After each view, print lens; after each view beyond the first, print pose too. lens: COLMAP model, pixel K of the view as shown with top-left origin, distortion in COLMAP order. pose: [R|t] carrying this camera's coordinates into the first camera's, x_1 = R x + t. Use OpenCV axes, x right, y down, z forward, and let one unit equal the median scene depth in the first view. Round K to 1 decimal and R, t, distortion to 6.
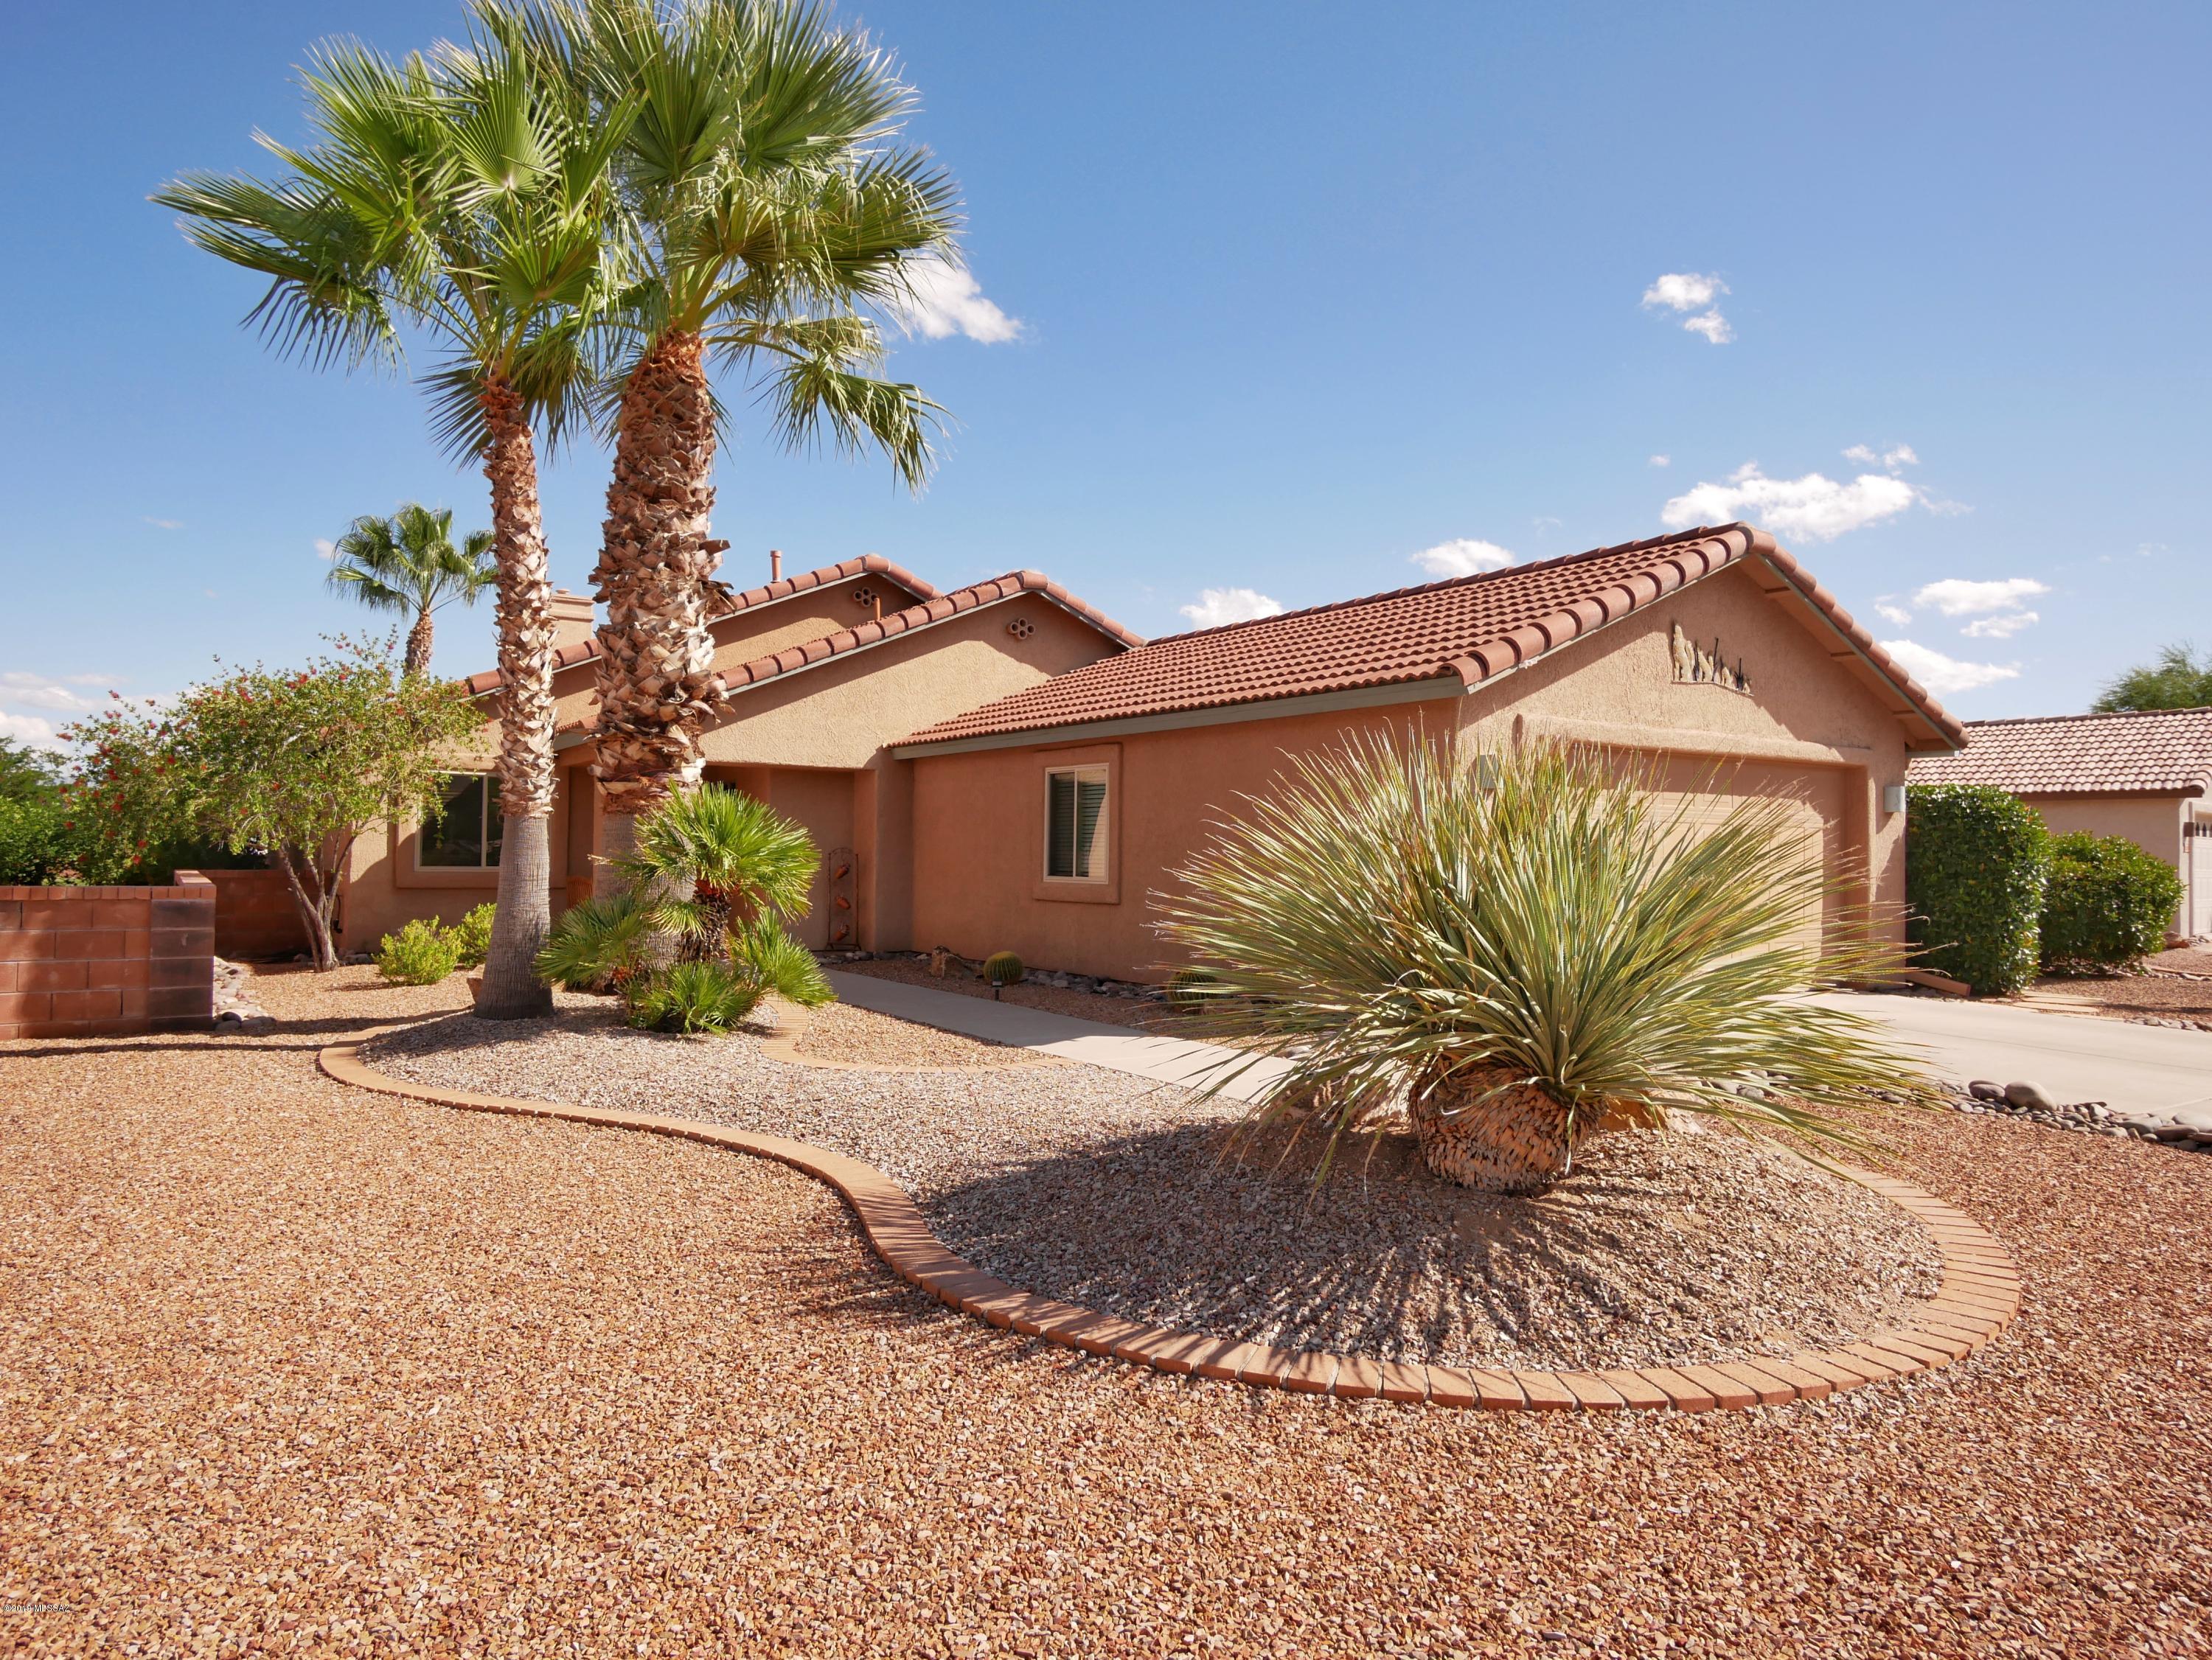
lens RADIAL K [[1400.7, 0, 1115.2], [0, 1400.7, 841.3], [0, 0, 1]] dist [-0.004262, -0.001337]
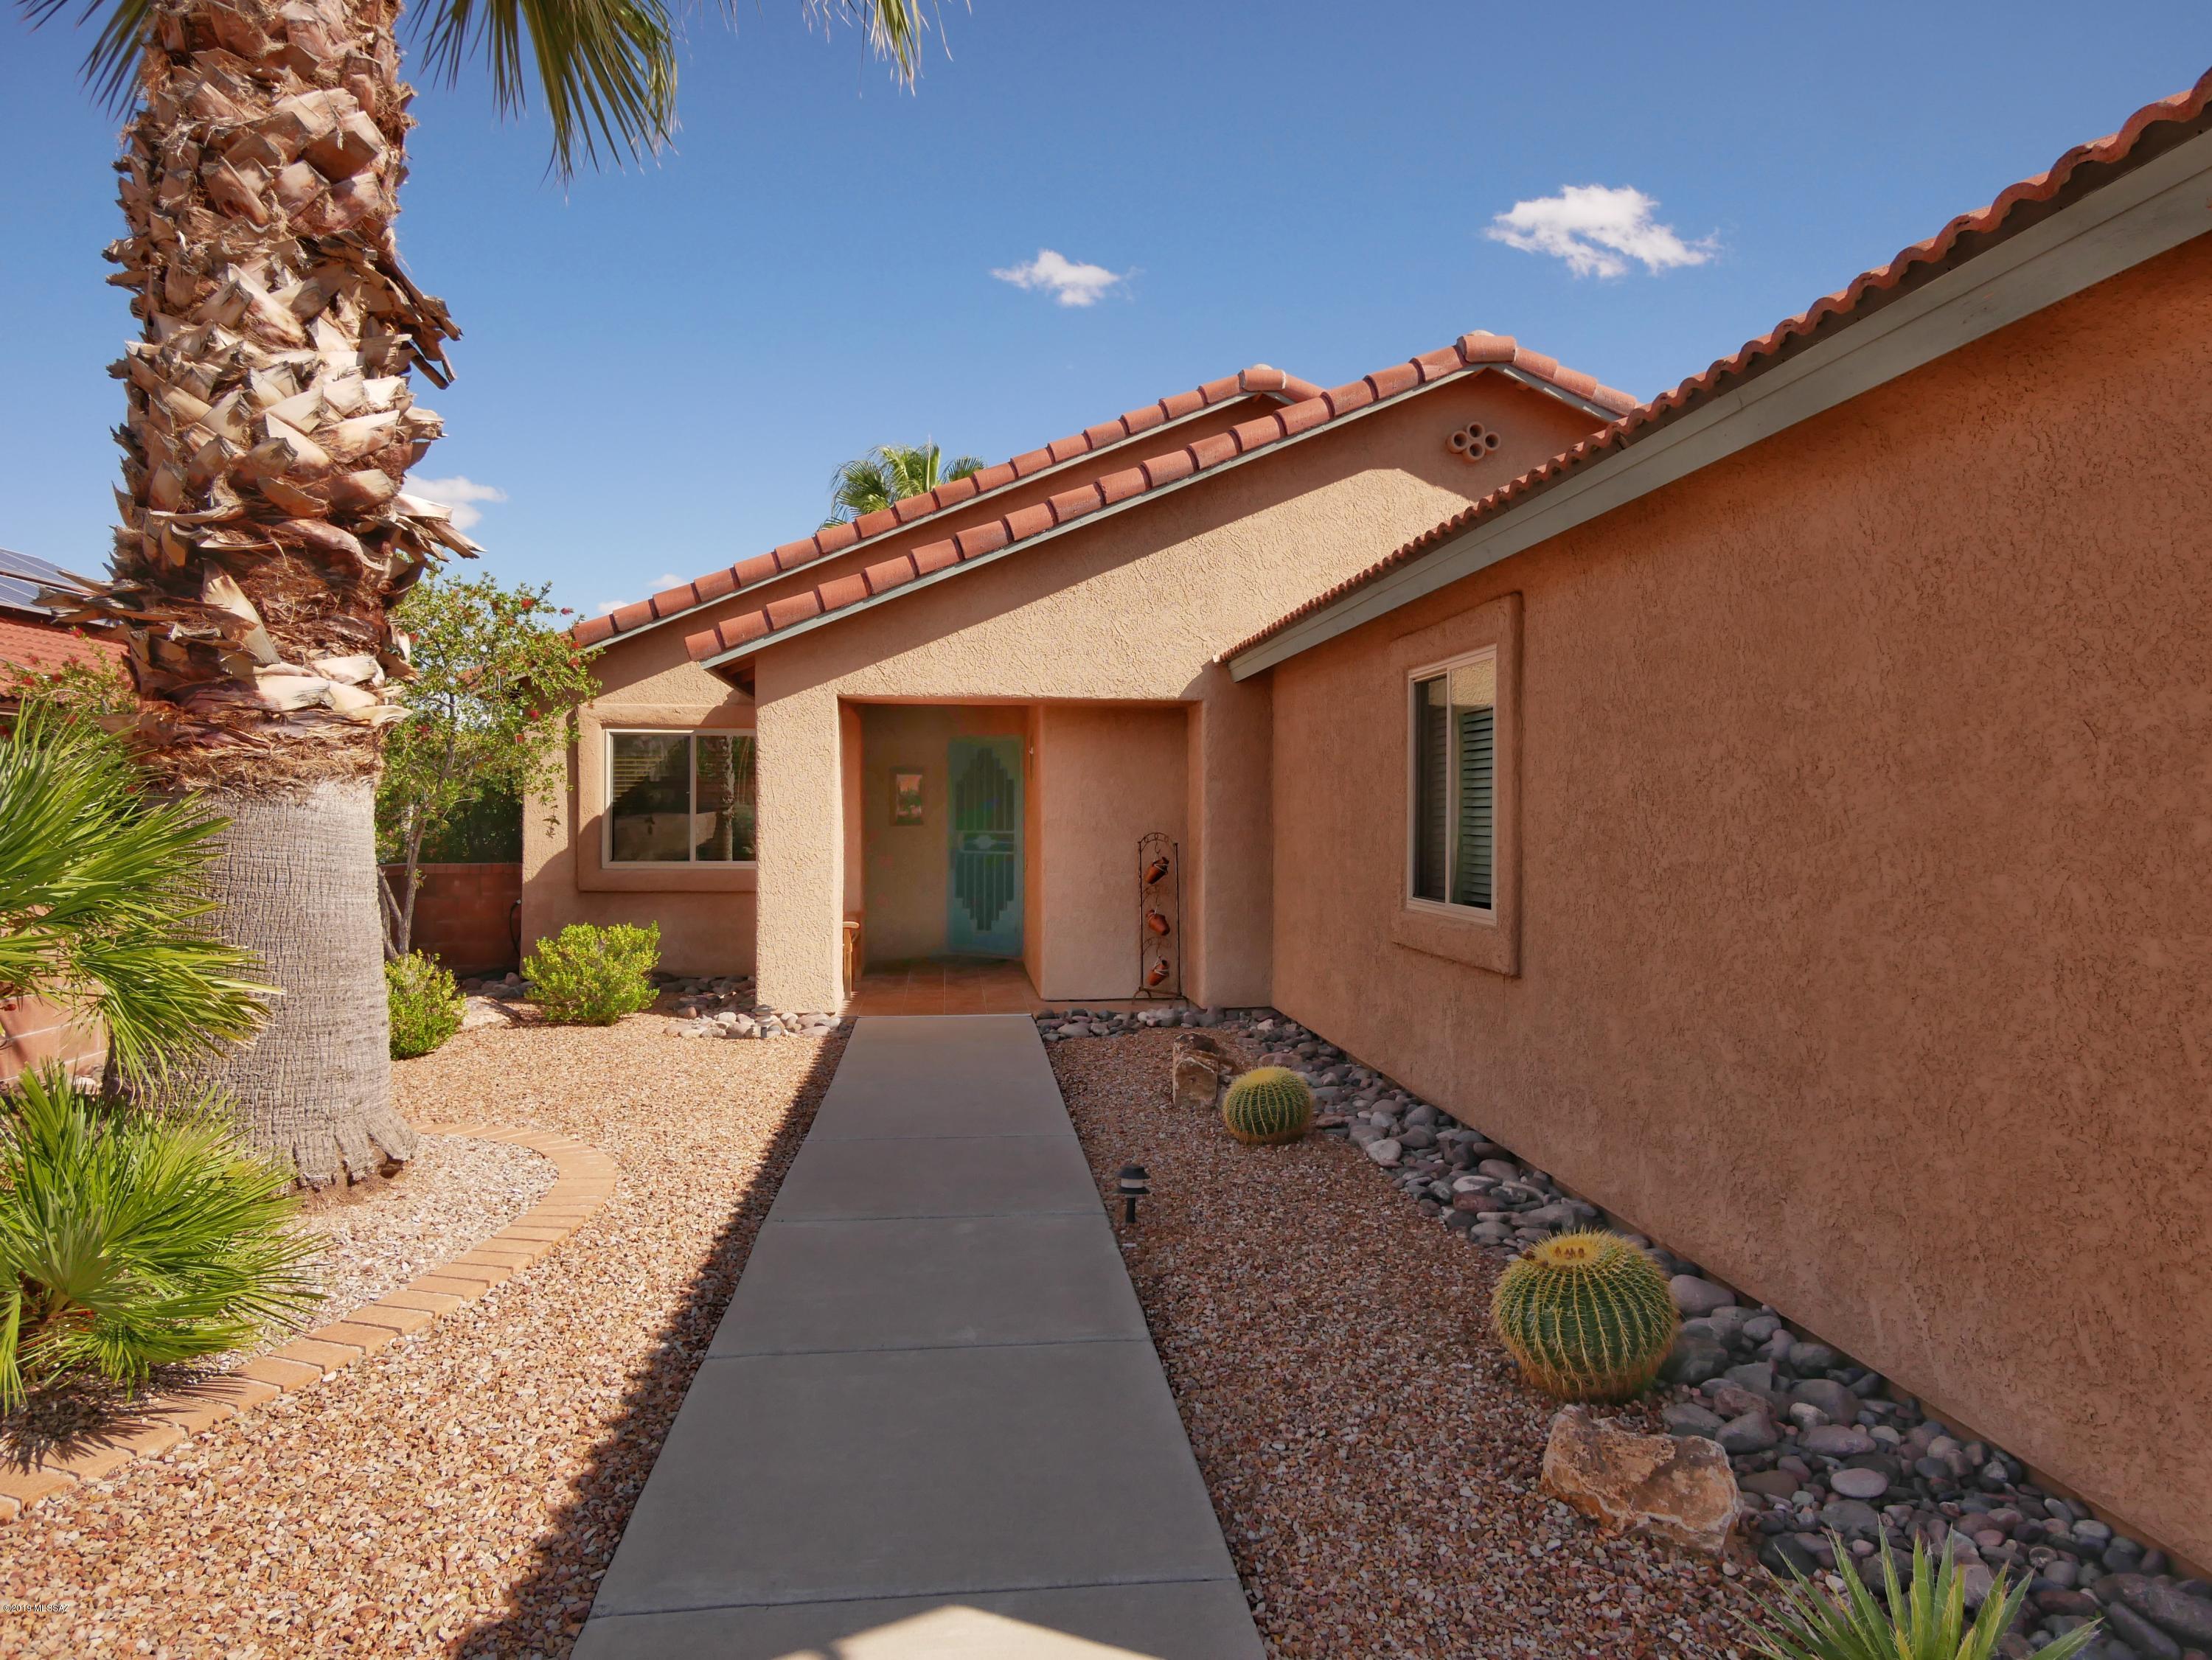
lens RADIAL K [[1400.7, 0, 1110.8], [0, 1400.7, 823.5], [0, 0, 1]] dist [-0.004262, -0.001337]
pose [[0.880504, -0.005512, -0.474007, 0.096152], [0.011222, 0.999895, 0.009217, -0.006955], [0.473906, -0.013435, 0.880473, 0.588761]]
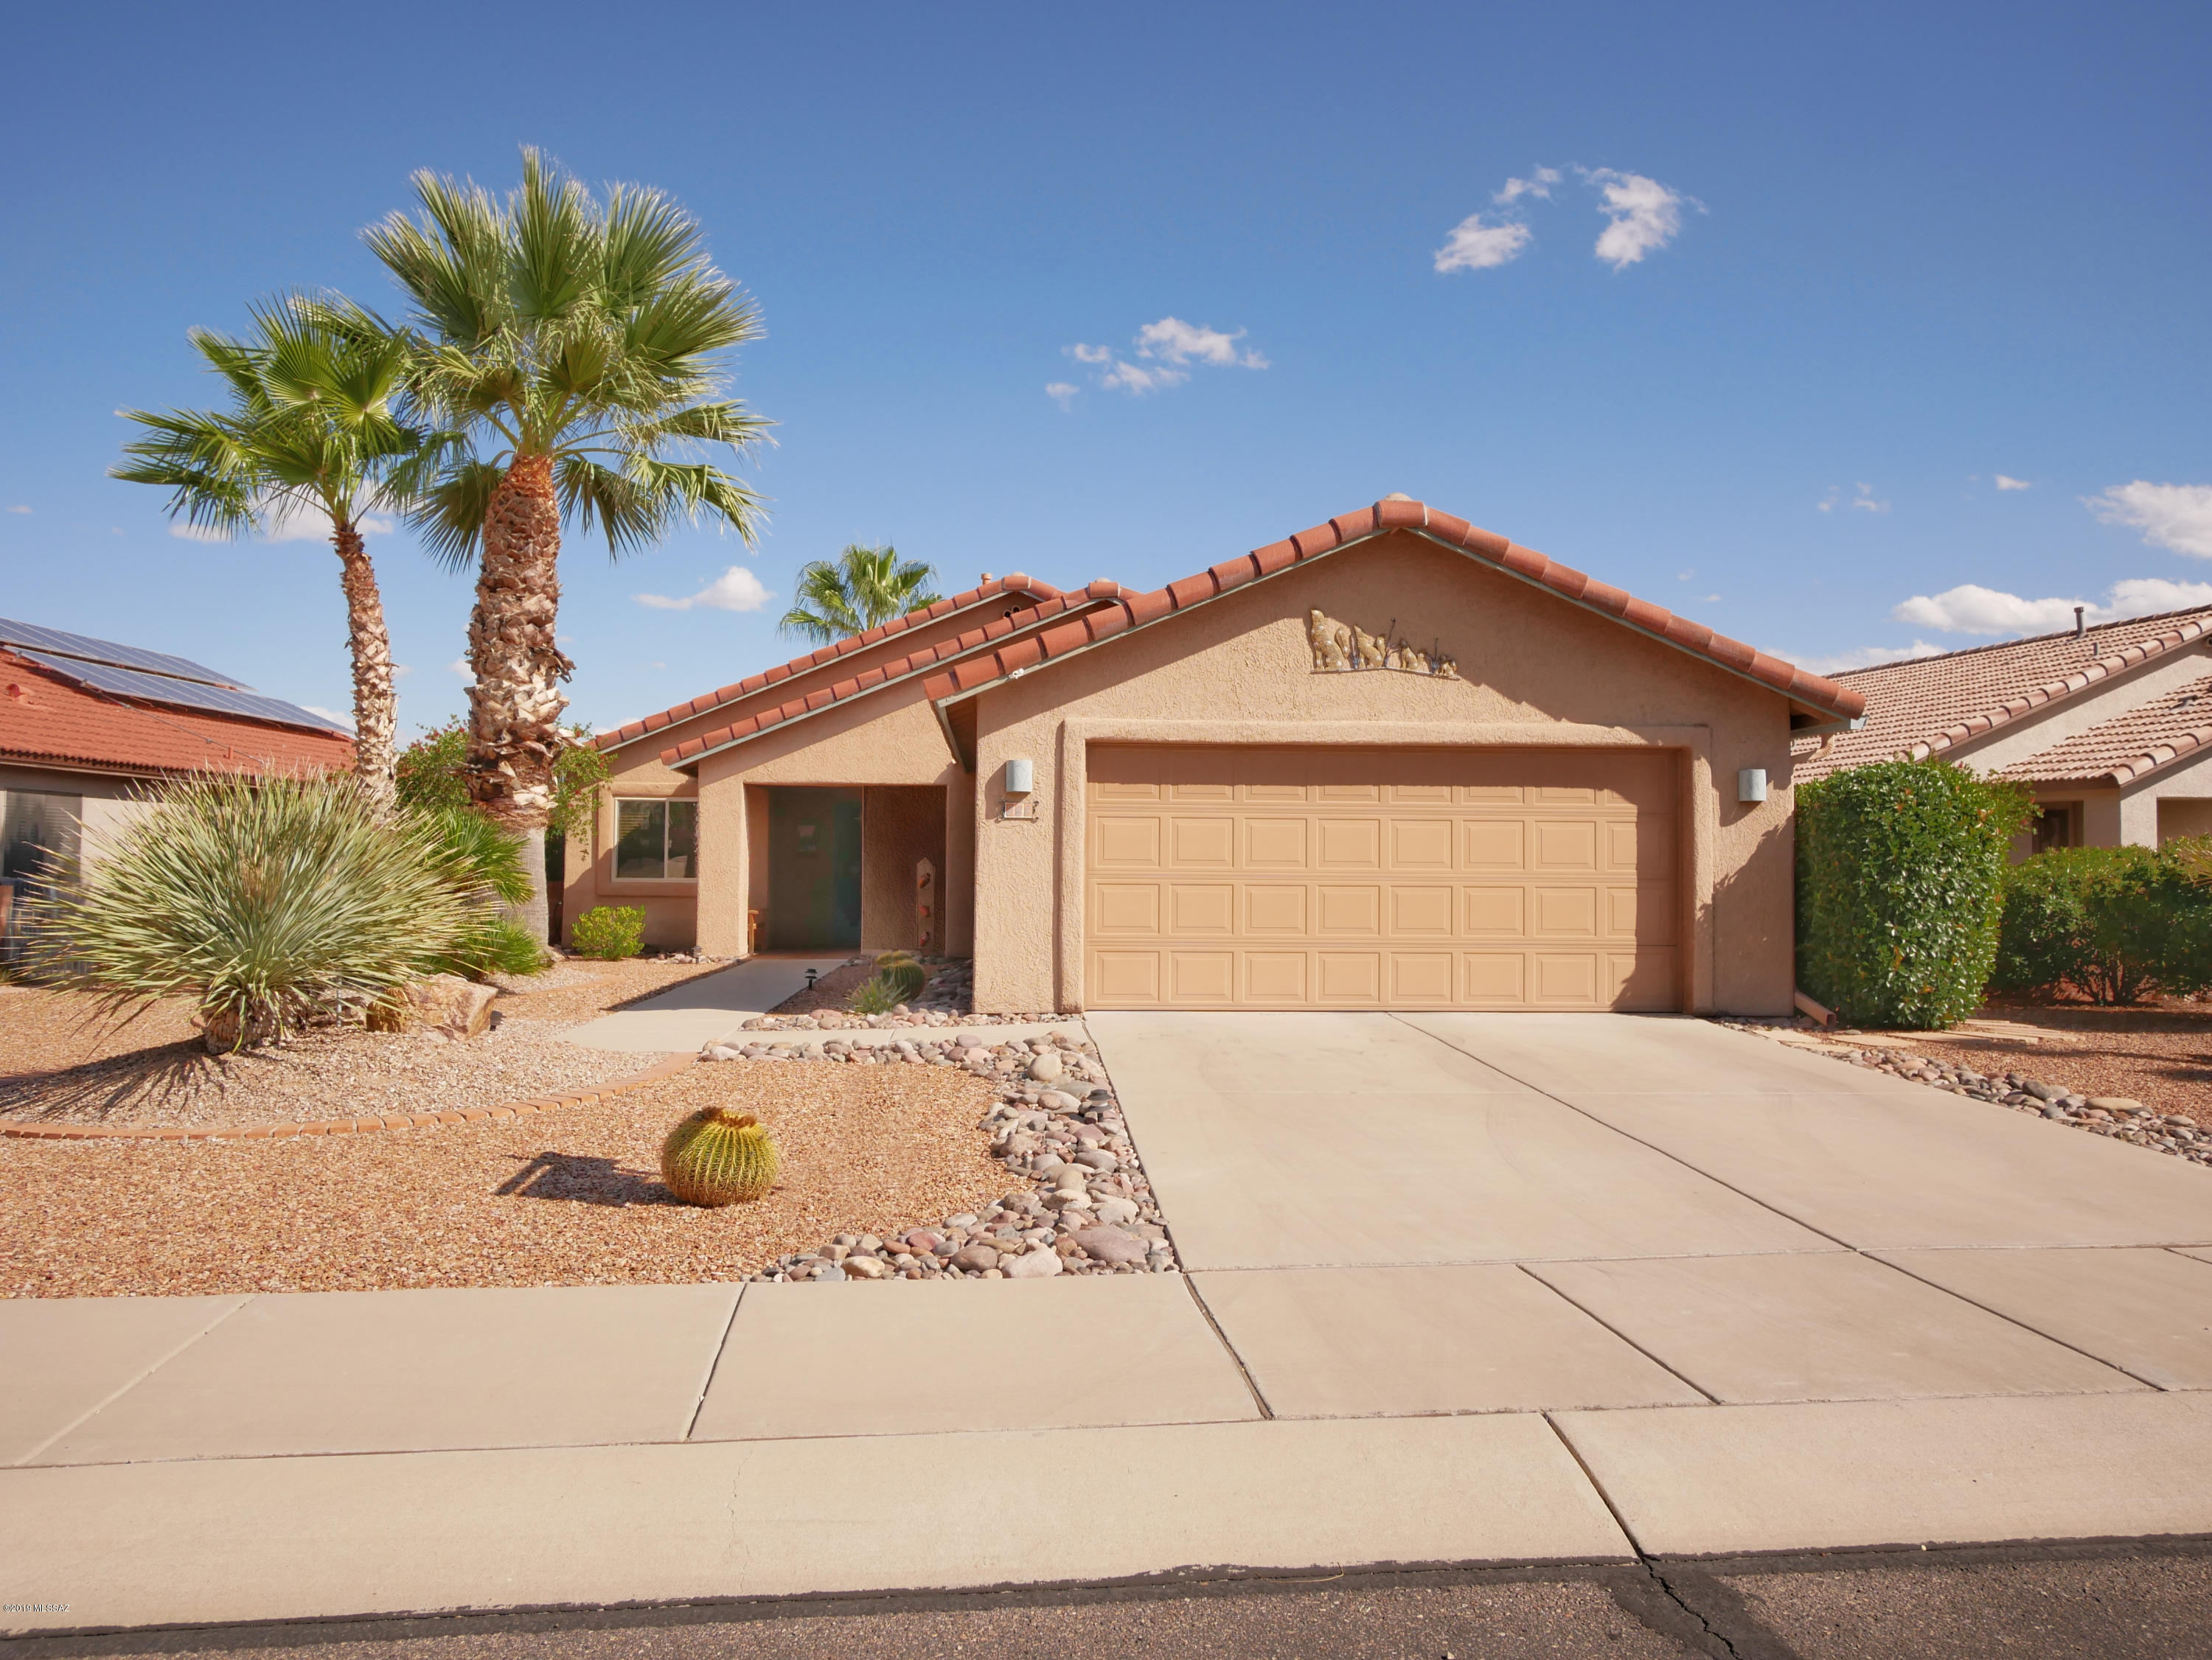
lens RADIAL K [[1746.0, 0, 1109.0], [0, 1746.0, 810.2], [0, 0, 1]] dist [-0.026839, 0.000892]
pose [[0.852780, -0.024453, -0.521697, 0.782723], [0.007912, 0.999394, -0.033911, 0.016539], [0.522210, 0.024791, 0.852457, -0.062132]]
